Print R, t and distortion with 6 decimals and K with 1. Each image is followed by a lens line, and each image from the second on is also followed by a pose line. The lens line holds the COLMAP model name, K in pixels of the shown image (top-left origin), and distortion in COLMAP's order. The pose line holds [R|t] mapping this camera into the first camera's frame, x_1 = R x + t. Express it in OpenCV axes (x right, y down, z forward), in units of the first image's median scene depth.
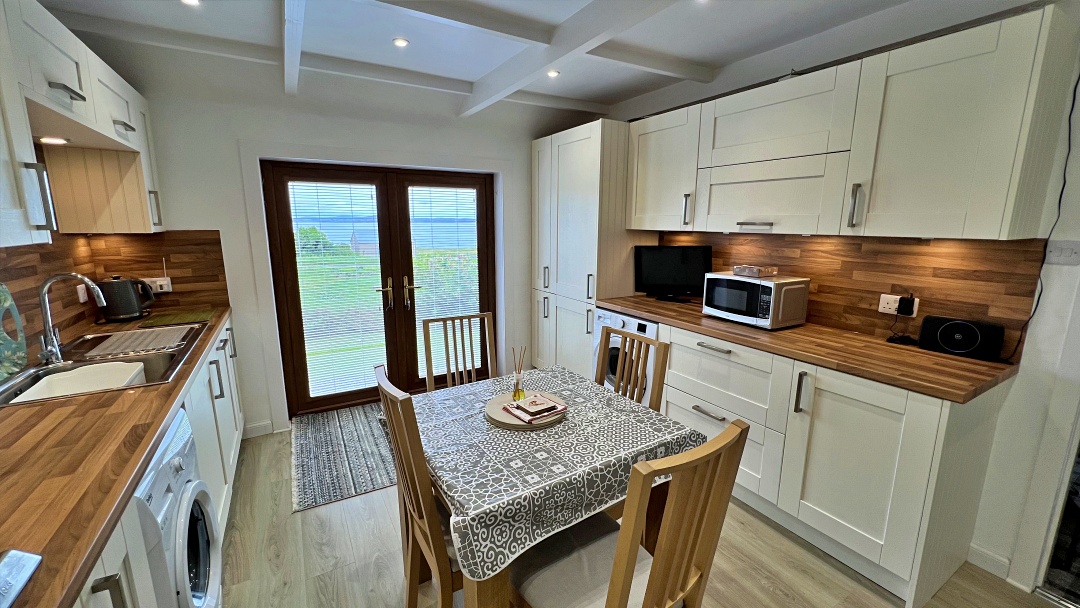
lens RADIAL K [[433.0, 0, 539.9], [0, 433.0, 300.5], [0, 0, 1]] dist [0.000464, 0.000428]
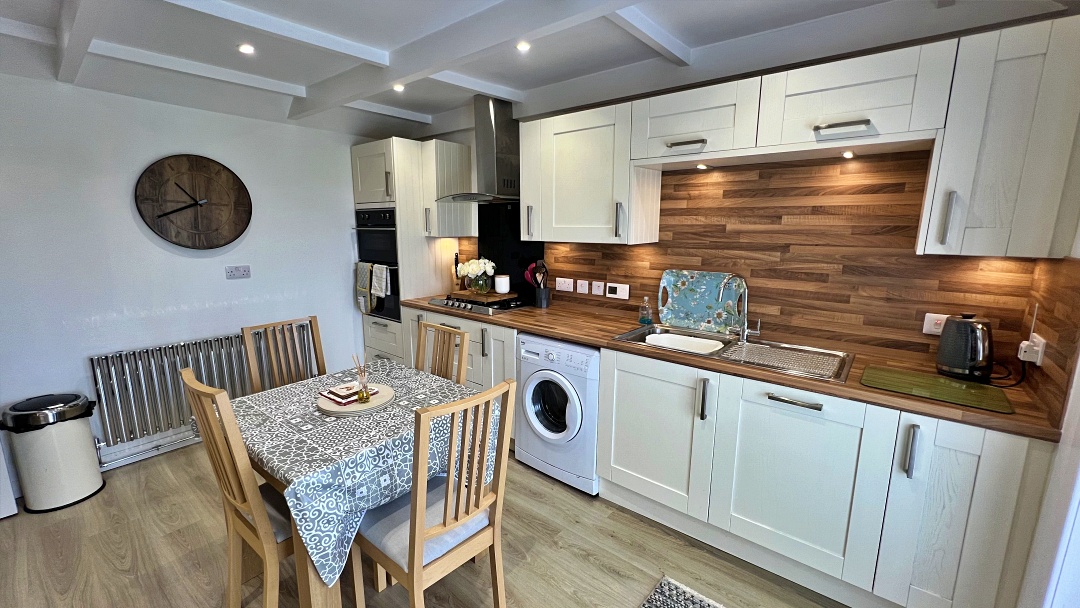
lens RADIAL K [[433.0, 0, 539.5], [0, 433.0, 302.5], [0, 0, 1]] dist [0.000464, 0.000428]
pose [[-0.941713, 0.054675, -0.331943, -0.078001], [-0.065328, 0.938202, 0.339867, -0.262446], [0.330012, 0.341743, -0.879945, 1.351337]]
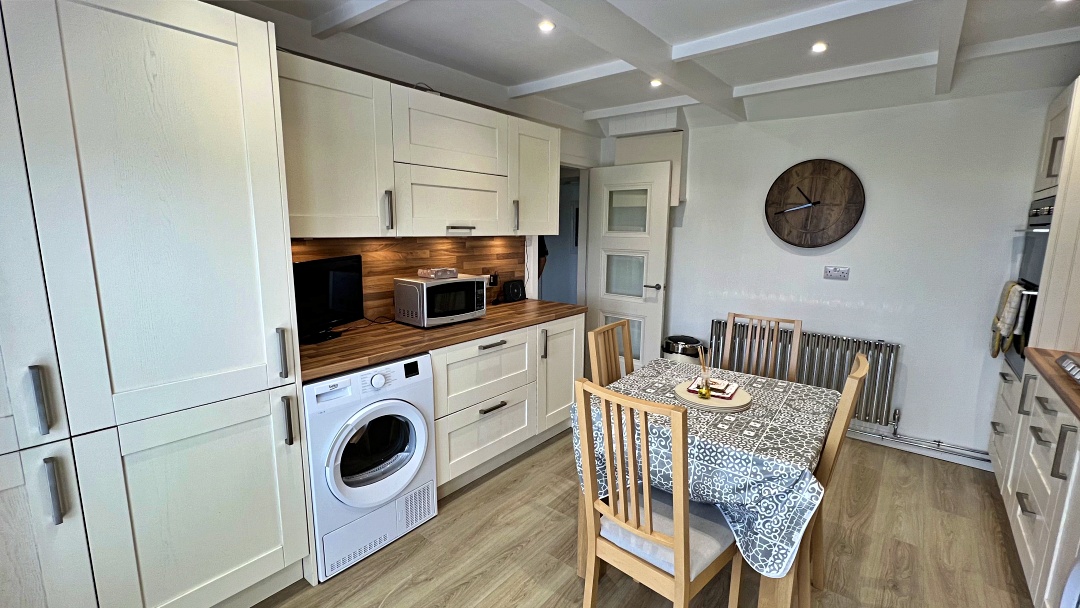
lens RADIAL K [[460.7, 0, 542.3], [0, 460.7, 304.8], [0, 0, 1]] dist [0.001347, -0.000024]
pose [[-0.349899, -0.162316, 0.922618, -0.614868], [0.159198, 0.960246, 0.229311, -0.207113], [-0.923161, 0.227115, -0.310148, 1.124573]]
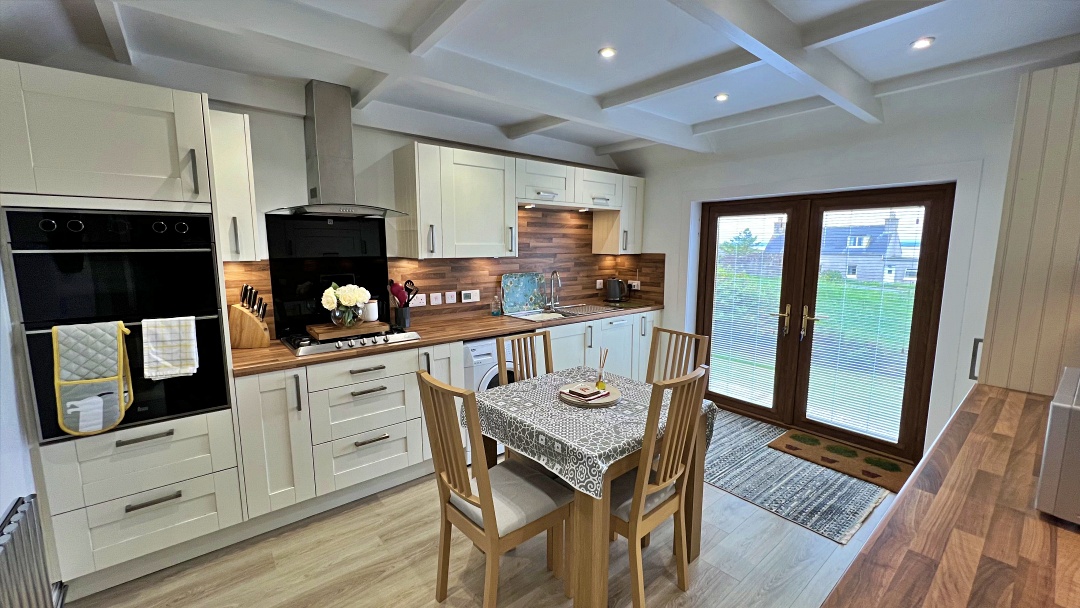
lens RADIAL K [[433.0, 0, 541.9], [0, 433.0, 302.8], [0, 0, 1]] dist [0.000464, 0.000428]
pose [[0.155315, 0.130616, -0.979192, 0.769231], [-0.178254, 0.978655, 0.102271, -0.081139], [0.971649, 0.158661, 0.175283, 0.386513]]
